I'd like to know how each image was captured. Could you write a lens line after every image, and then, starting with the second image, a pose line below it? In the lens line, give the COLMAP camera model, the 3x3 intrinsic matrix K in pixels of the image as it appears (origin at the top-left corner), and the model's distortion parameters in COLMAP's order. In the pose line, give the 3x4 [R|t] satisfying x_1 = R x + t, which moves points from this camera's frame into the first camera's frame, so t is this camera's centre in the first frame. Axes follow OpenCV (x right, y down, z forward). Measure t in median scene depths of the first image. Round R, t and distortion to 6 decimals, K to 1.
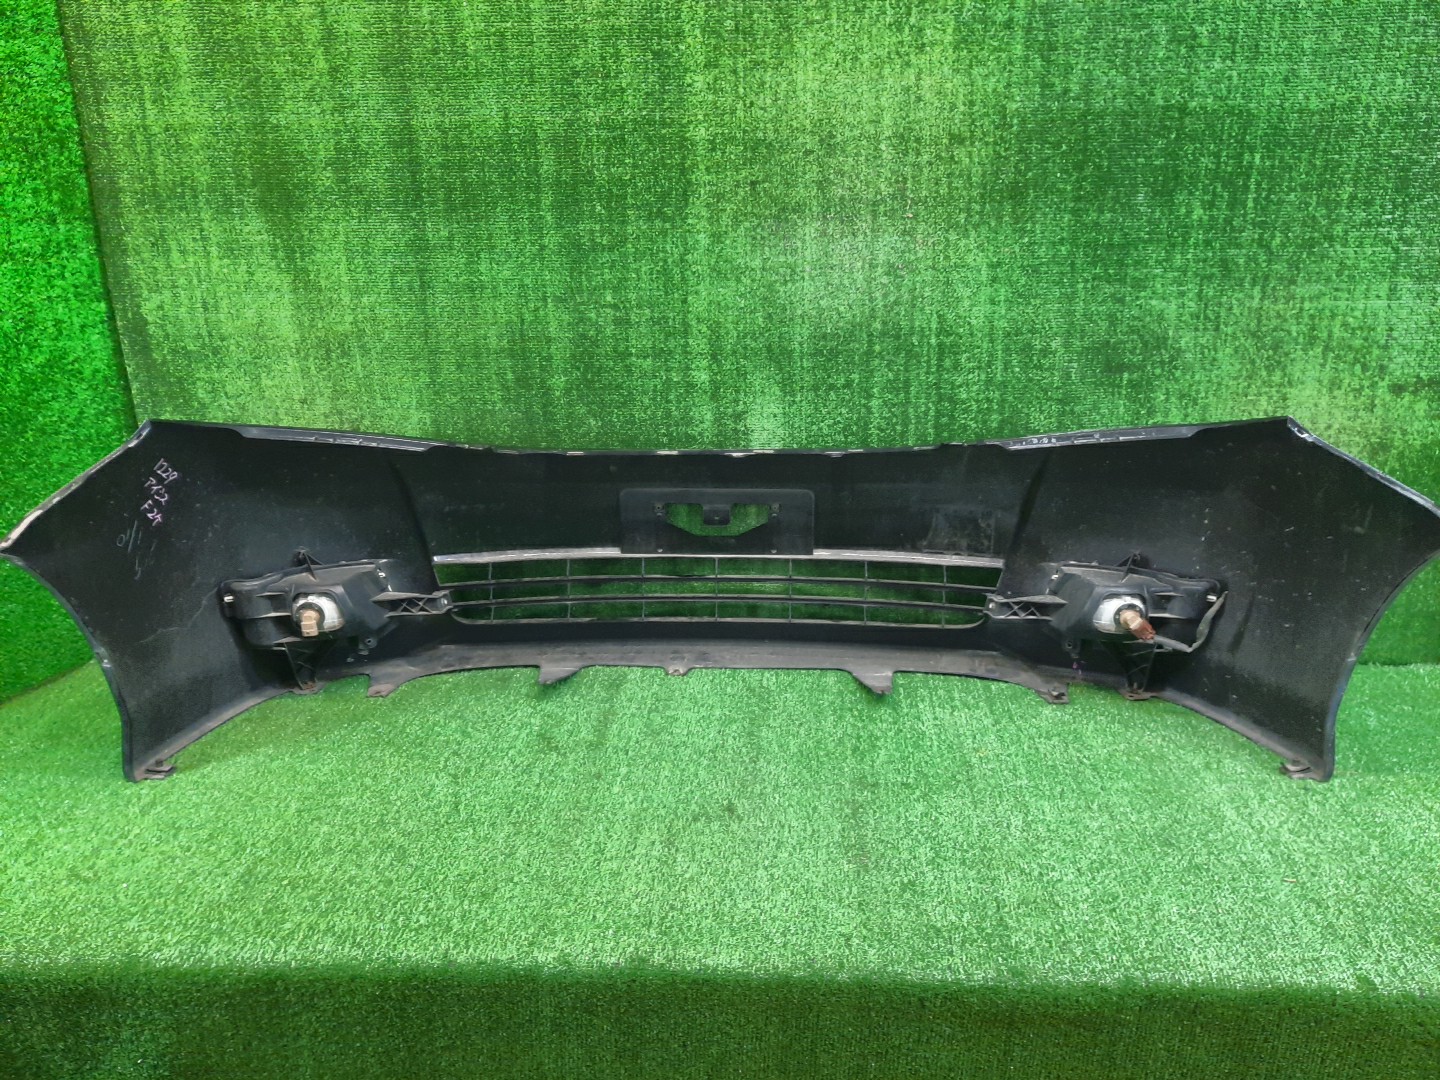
lens RADIAL K [[1042.8, 0, 688.4], [0, 1042.8, 528.9], [0, 0, 1]] dist [0.033893, -0.022626]
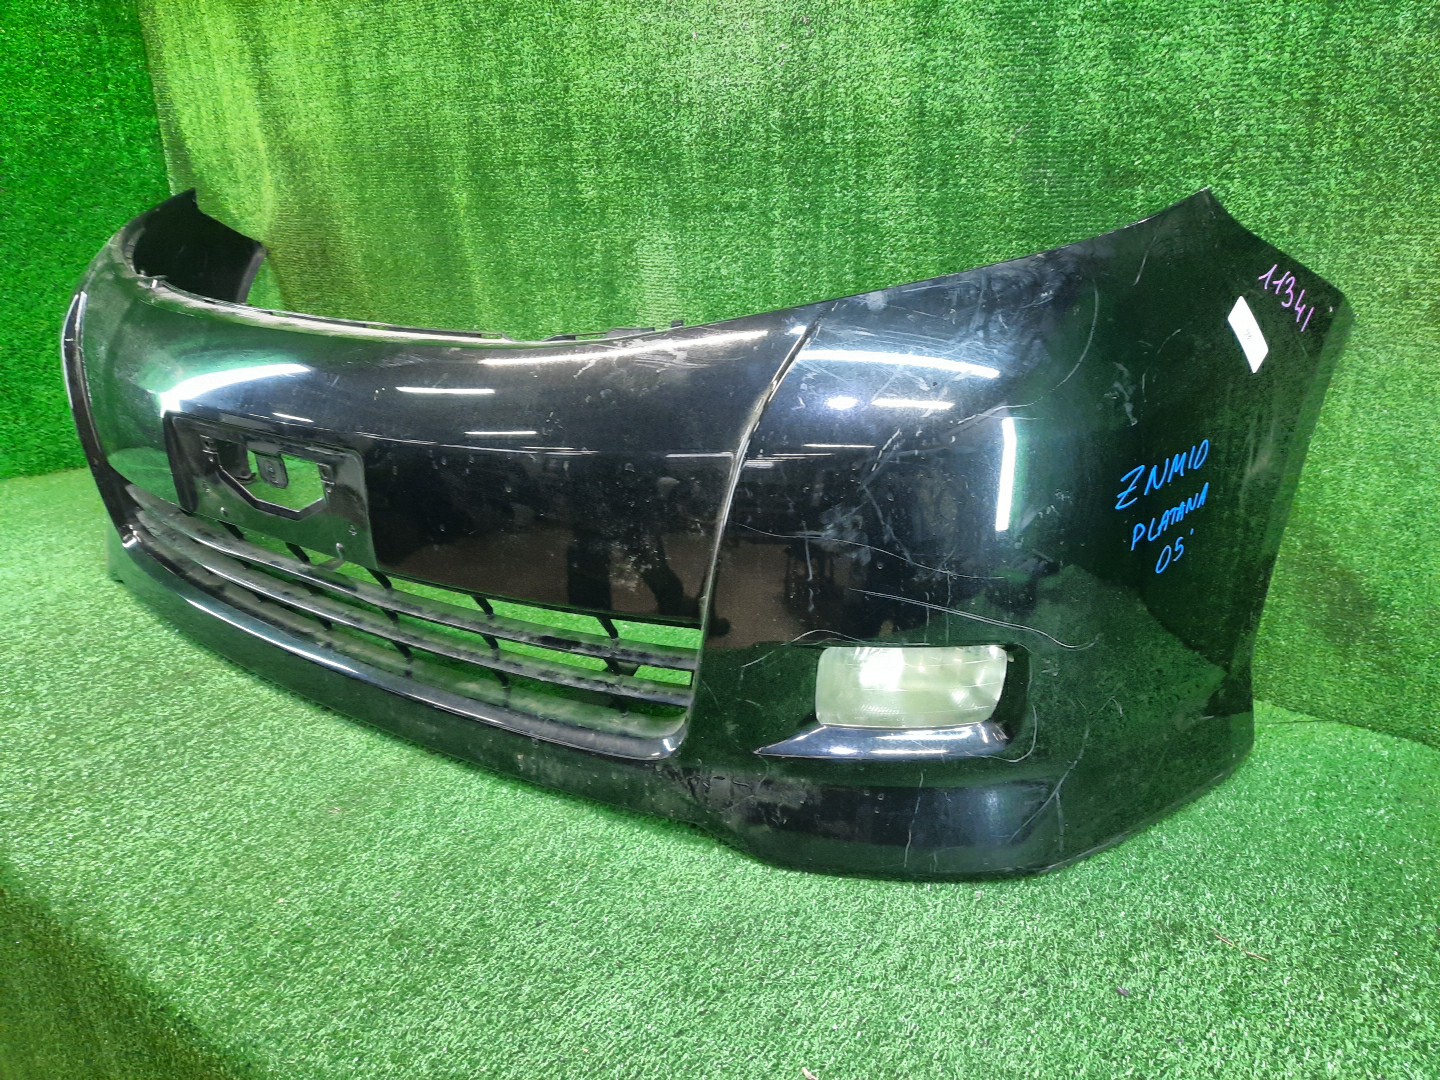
lens RADIAL K [[1042.8, 0, 723.2], [0, 1042.8, 528.0], [0, 0, 1]] dist [0.033893, -0.022626]
pose [[0.857187, 0.164392, -0.488064, 0.540898], [-0.133919, 0.986235, 0.096987, 0.012993], [0.497289, -0.017775, 0.867403, 0.379558]]
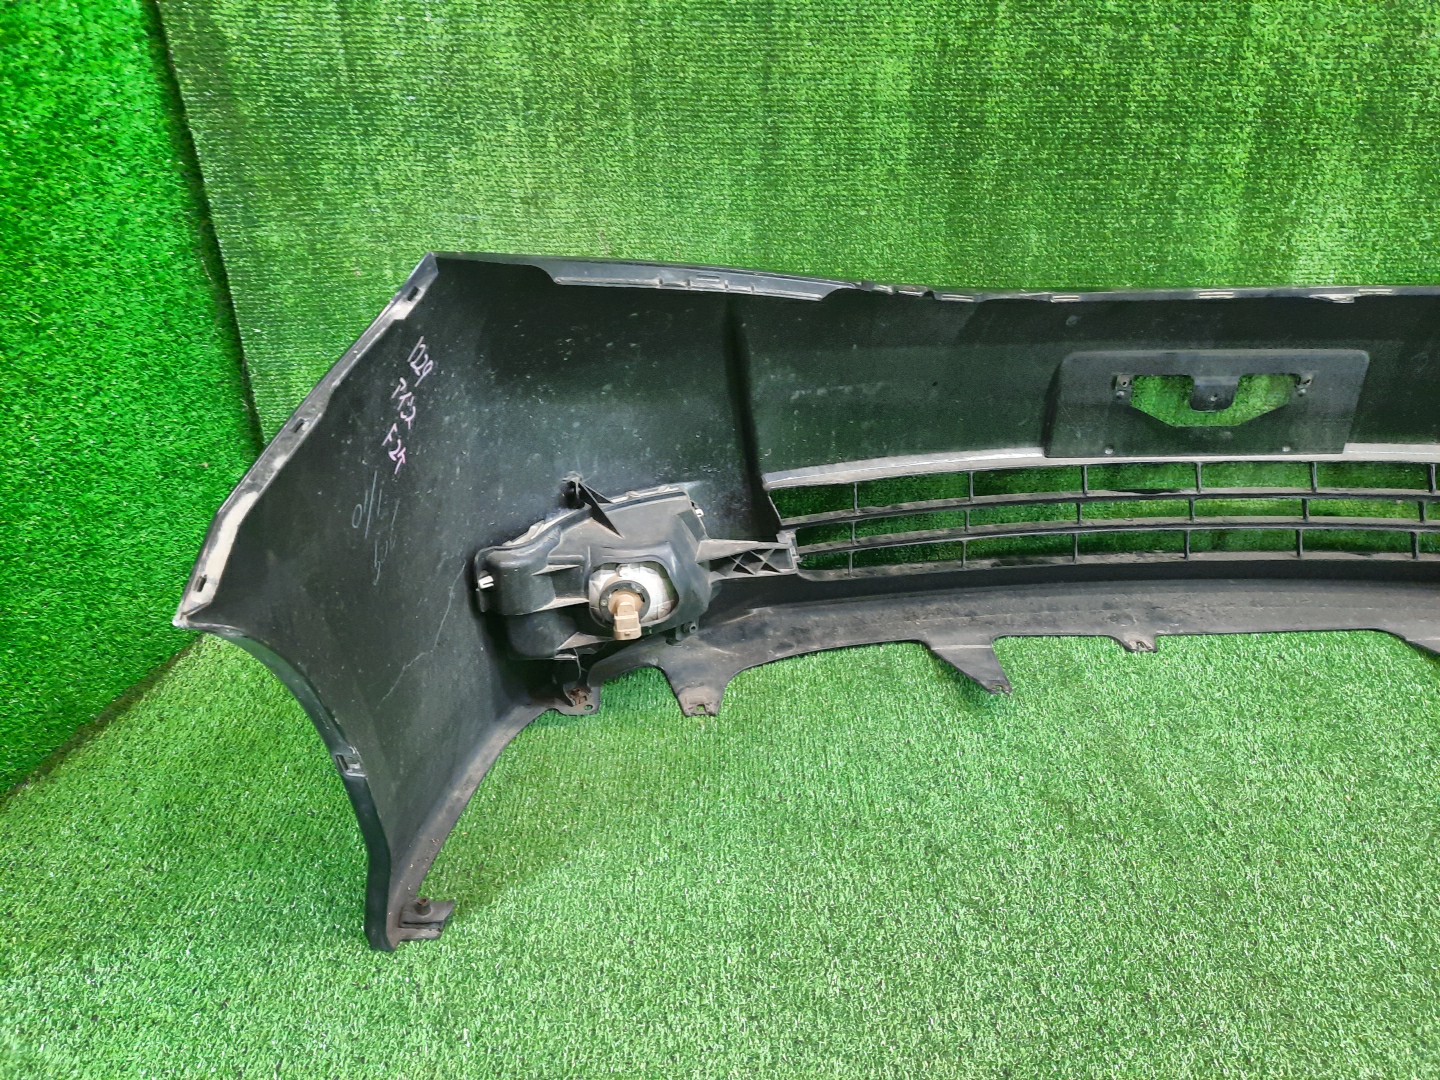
lens RADIAL K [[1042.8, 0, 695.0], [0, 1042.8, 541.0], [0, 0, 1]] dist [0.033893, -0.022626]
pose [[0.993332, -0.033297, 0.110374, -0.369896], [0.011000, 0.980390, 0.196758, -0.056743], [-0.114761, -0.194232, 0.974220, 0.440483]]
